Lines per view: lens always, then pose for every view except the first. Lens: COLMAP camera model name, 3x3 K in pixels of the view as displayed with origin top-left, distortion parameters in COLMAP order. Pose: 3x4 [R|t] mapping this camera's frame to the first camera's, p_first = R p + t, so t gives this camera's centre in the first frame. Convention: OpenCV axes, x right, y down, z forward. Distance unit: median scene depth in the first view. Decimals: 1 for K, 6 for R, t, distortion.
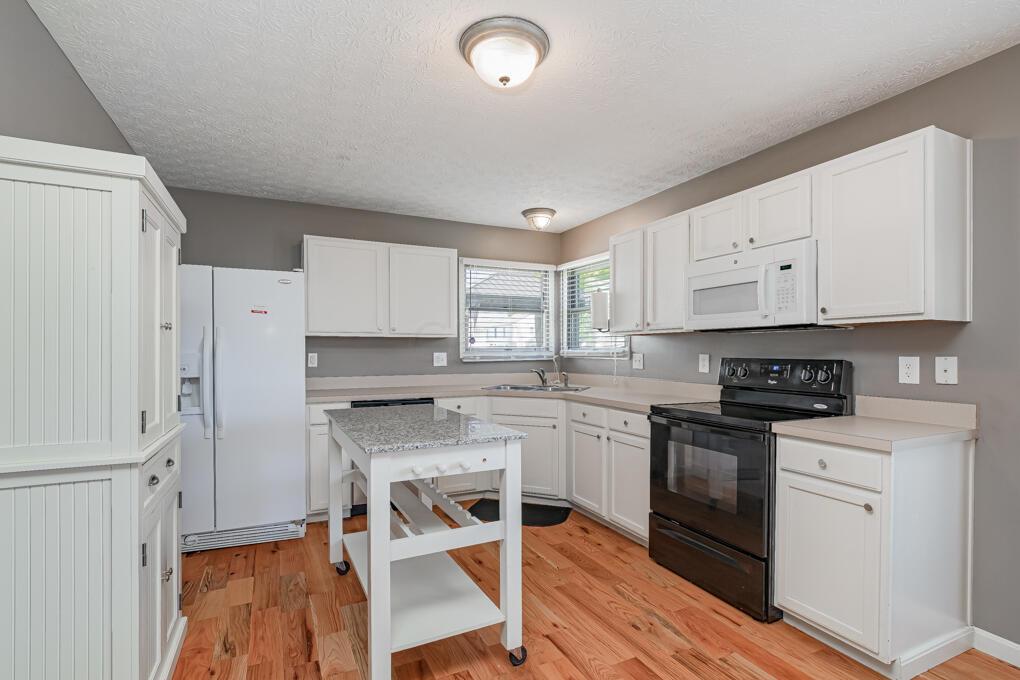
lens RADIAL K [[482.3, 0, 510.6], [0, 482.3, 350.4], [0, 0, 1]] dist [-0.001180, -0.000089]
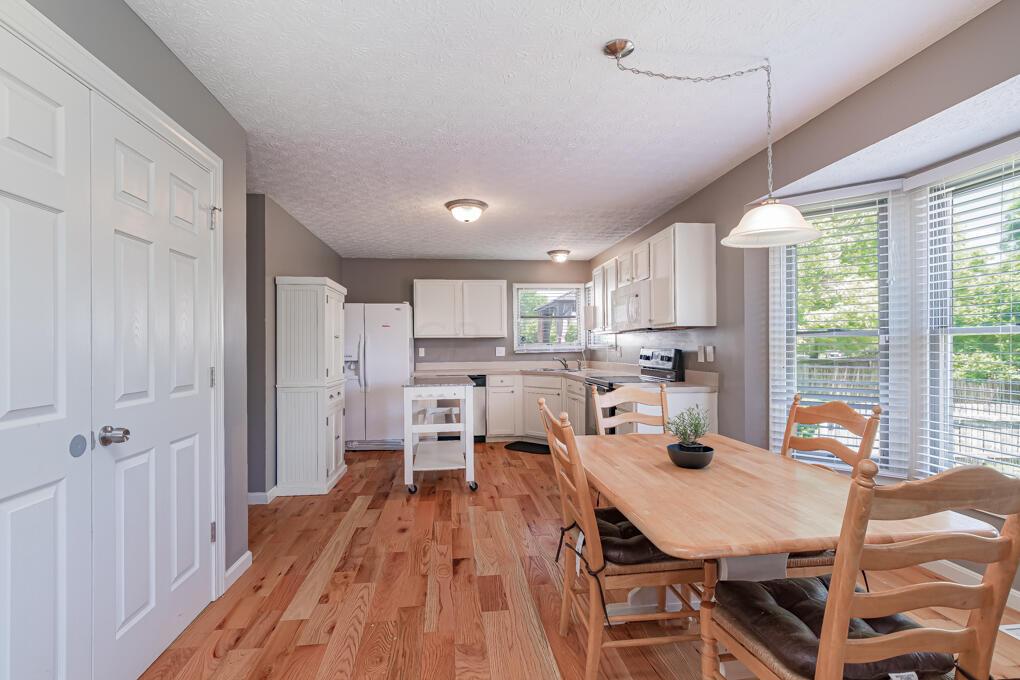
lens RADIAL K [[482.3, 0, 508.6], [0, 482.3, 338.5], [0, 0, 1]] dist [-0.001180, -0.000089]
pose [[0.945609, -0.014428, -0.324985, 0.406317], [0.009434, 0.999812, -0.016939, 0.003420], [0.325169, 0.012952, 0.945567, -0.466401]]
